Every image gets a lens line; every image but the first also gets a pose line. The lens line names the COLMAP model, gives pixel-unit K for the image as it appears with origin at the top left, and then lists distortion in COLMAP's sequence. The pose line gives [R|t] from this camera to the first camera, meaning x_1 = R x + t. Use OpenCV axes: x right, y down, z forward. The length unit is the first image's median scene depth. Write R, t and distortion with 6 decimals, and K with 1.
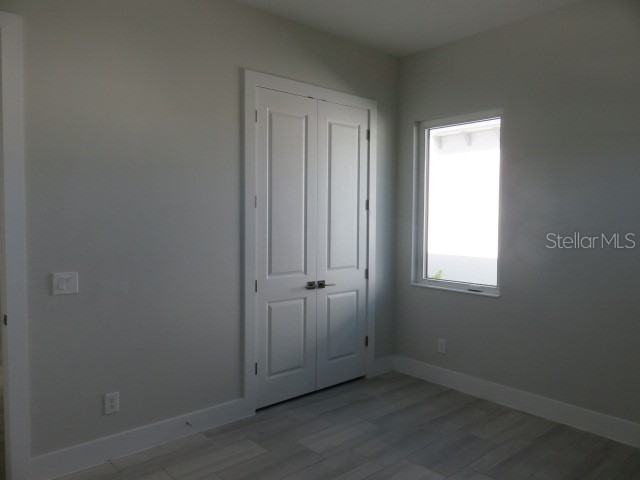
lens RADIAL K [[476.9, 0, 319.2], [0, 476.9, 240.3], [0, 0, 1]] dist [-0.005989, -0.007574]
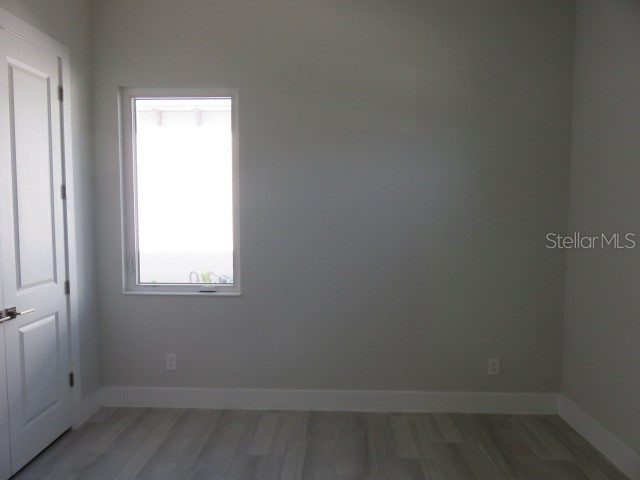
lens RADIAL K [[476.9, 0, 319.2], [0, 476.9, 240.3], [0, 0, 1]] dist [-0.005989, -0.007574]
pose [[0.679296, -0.055796, 0.731740, -0.166388], [0.037253, 0.998442, 0.041549, -0.017377], [-0.732918, -0.000964, 0.680316, 0.233797]]
